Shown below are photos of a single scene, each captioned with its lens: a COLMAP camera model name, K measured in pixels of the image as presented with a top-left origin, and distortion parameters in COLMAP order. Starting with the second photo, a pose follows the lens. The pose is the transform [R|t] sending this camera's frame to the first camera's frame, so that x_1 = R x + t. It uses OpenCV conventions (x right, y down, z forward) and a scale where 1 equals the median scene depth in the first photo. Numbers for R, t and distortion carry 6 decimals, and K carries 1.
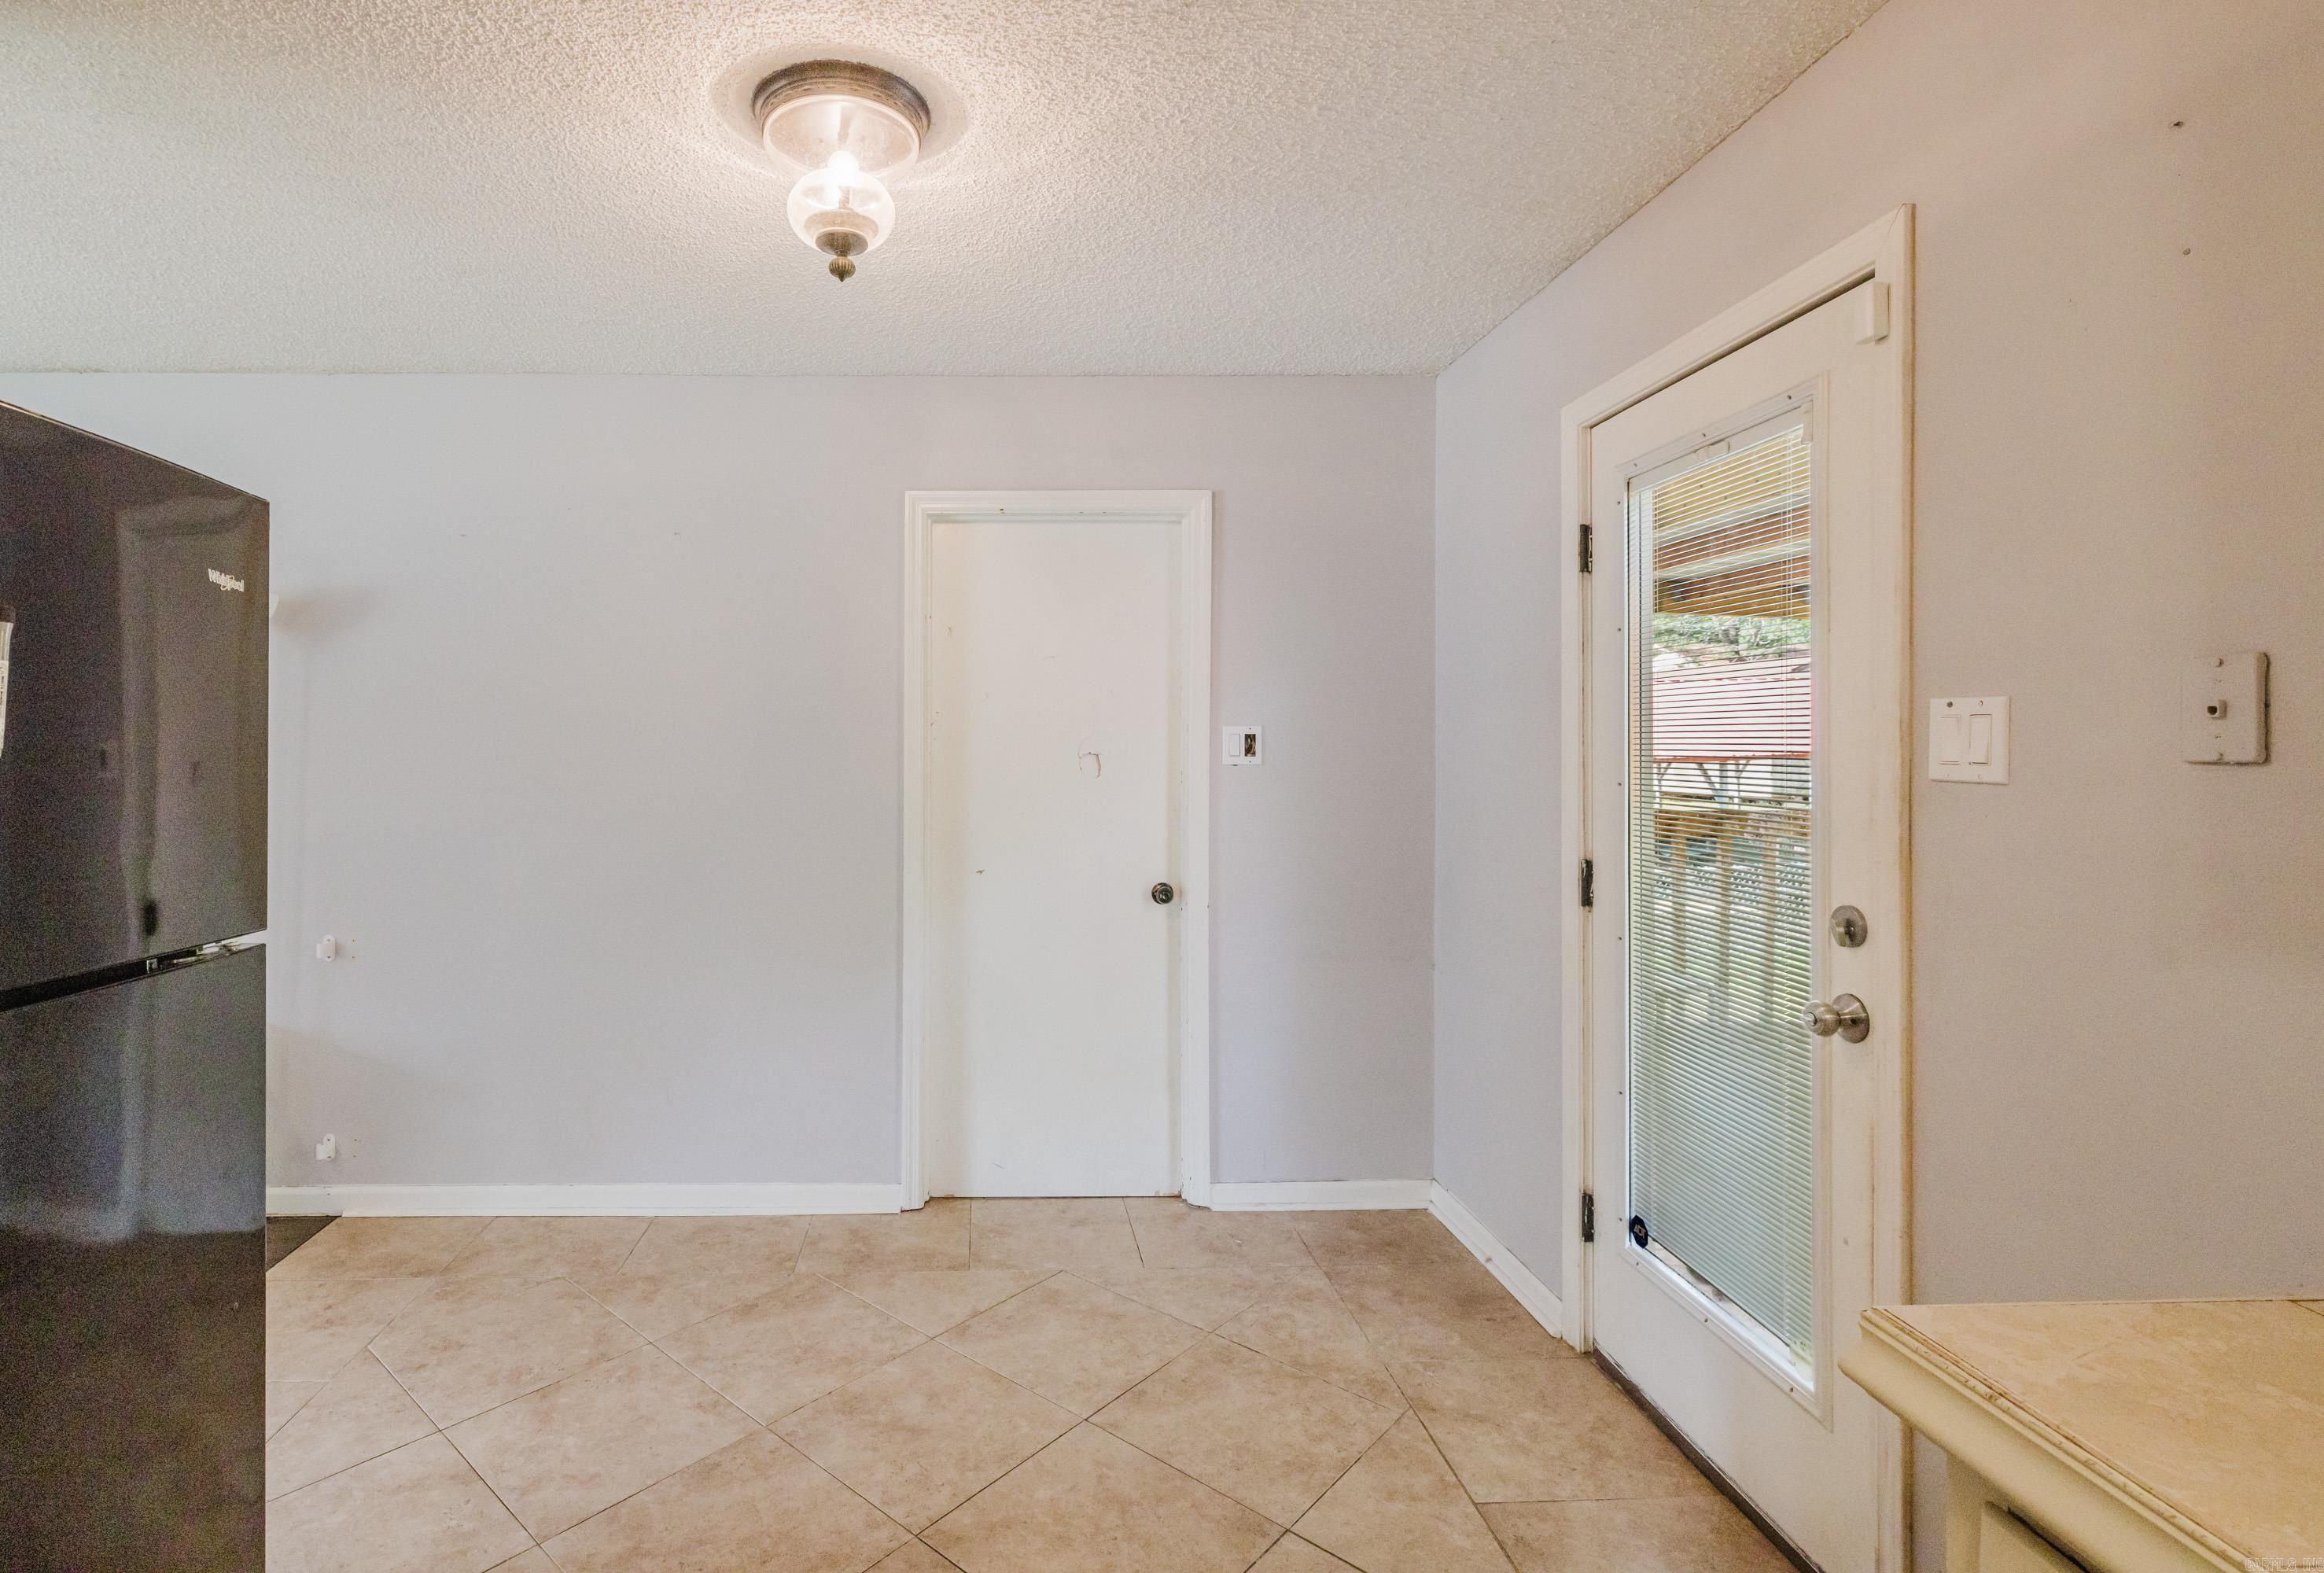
lens RADIAL K [[1106.3, 0, 1008.1], [0, 1106.3, 742.2], [0, 0, 1]] dist [0.012476, -0.000183]
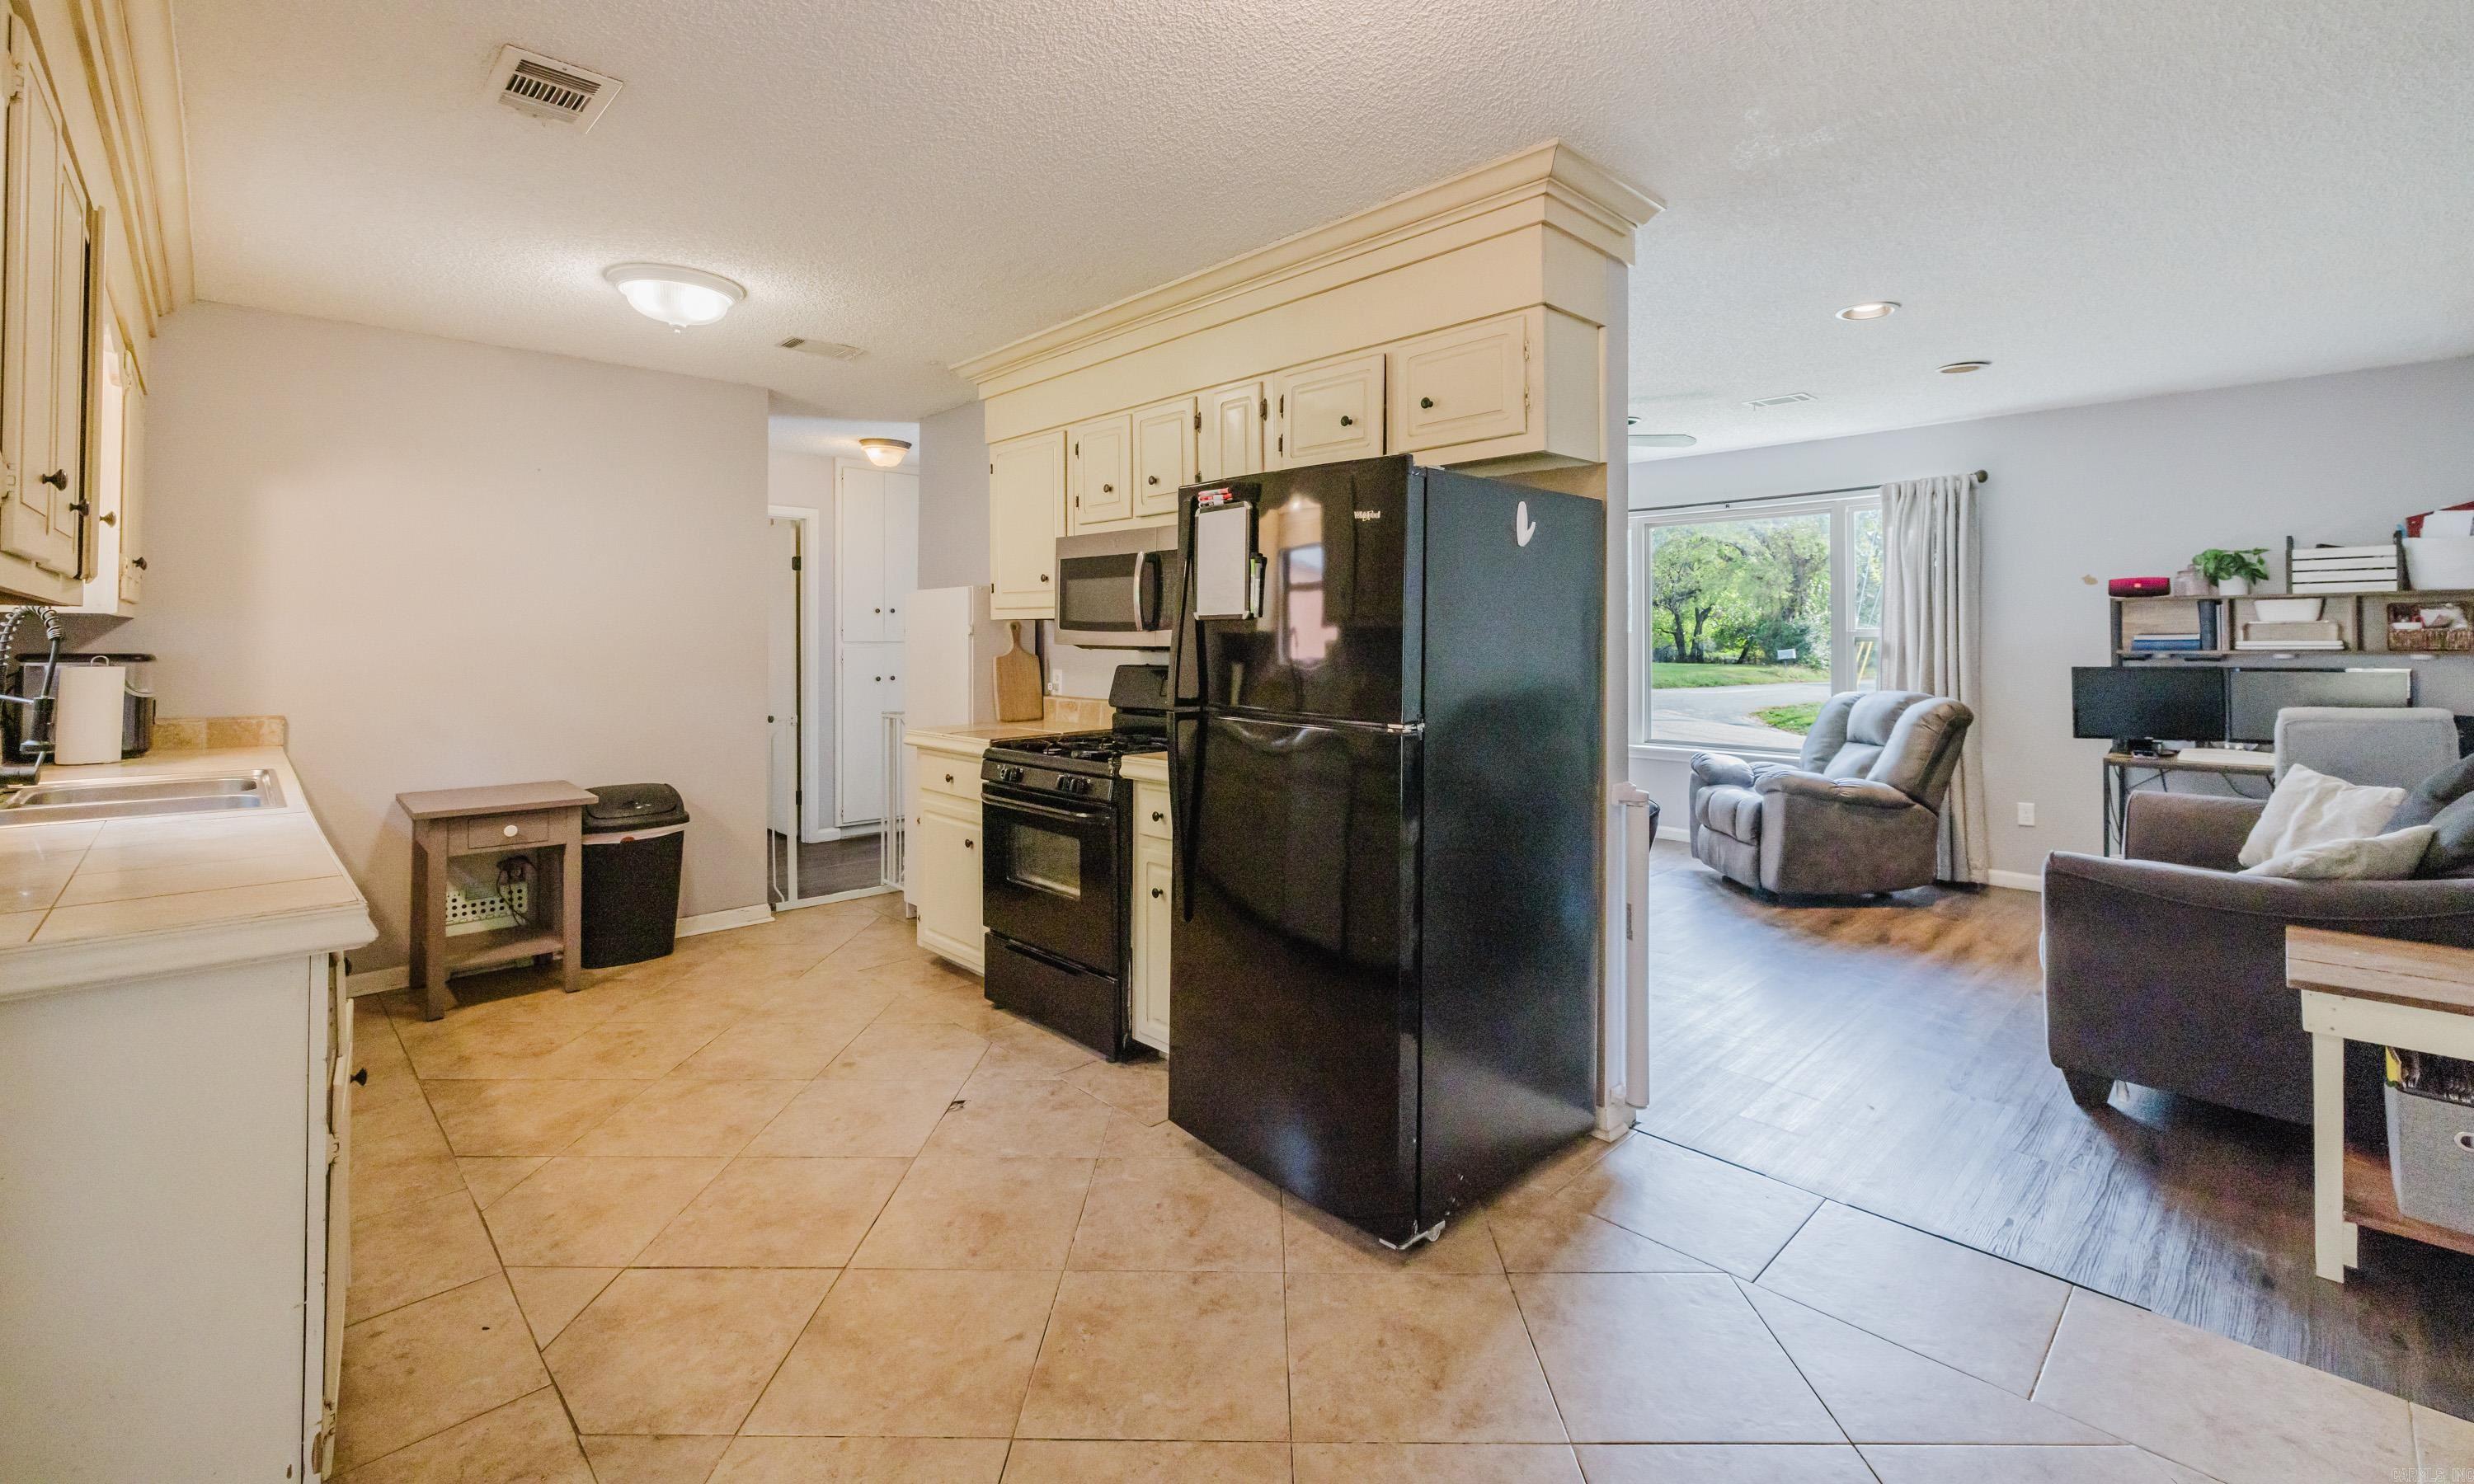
lens RADIAL K [[1057.0, 0, 1242.0], [0, 1057.0, 619.0], [0, 0, 1]] dist [0.000724, -0.000083]
pose [[-0.731706, -0.008459, -0.681567, 0.310654], [0.005136, 0.999826, -0.017923, 0.025484], [0.681601, -0.016615, -0.731536, 1.139137]]
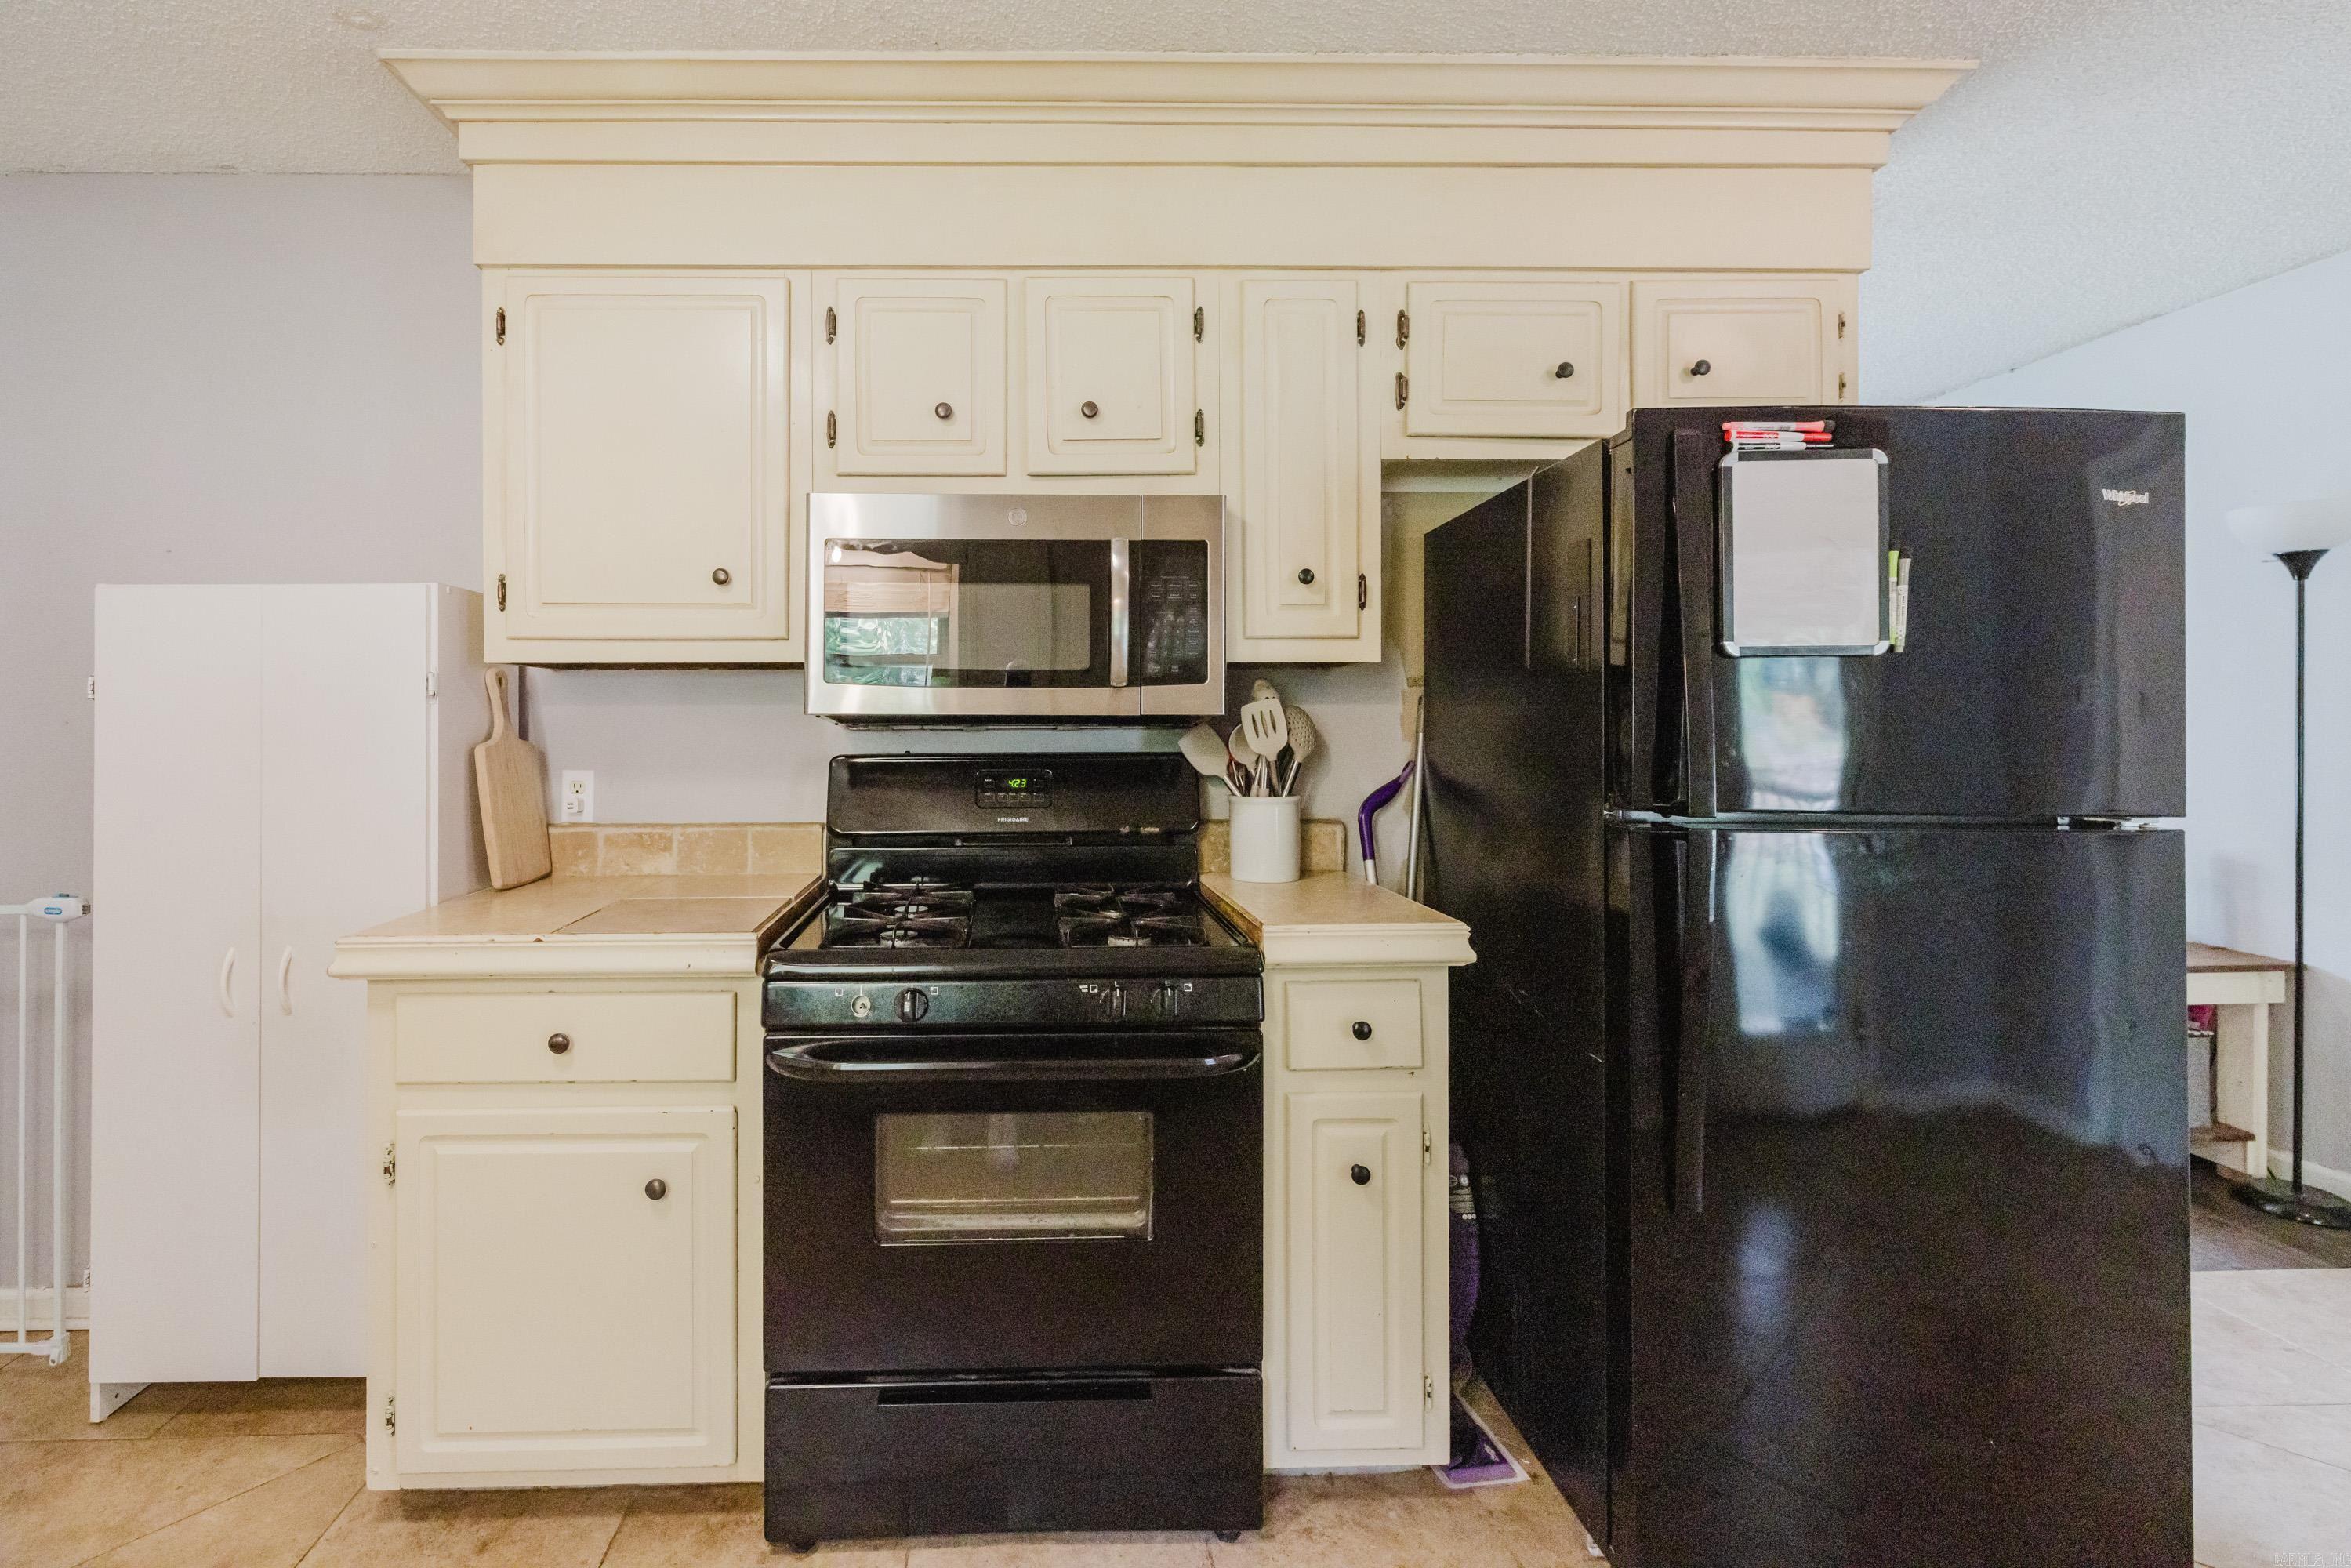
lens RADIAL K [[1054.0, 0, 1032.5], [0, 1054.0, 708.4], [0, 0, 1]] dist [-0.000556, -0.000346]
pose [[0.004888, -0.012959, -0.999904, 0.194471], [0.008328, 0.999882, -0.012918, 0.040621], [0.999953, -0.008264, 0.004995, -0.058822]]
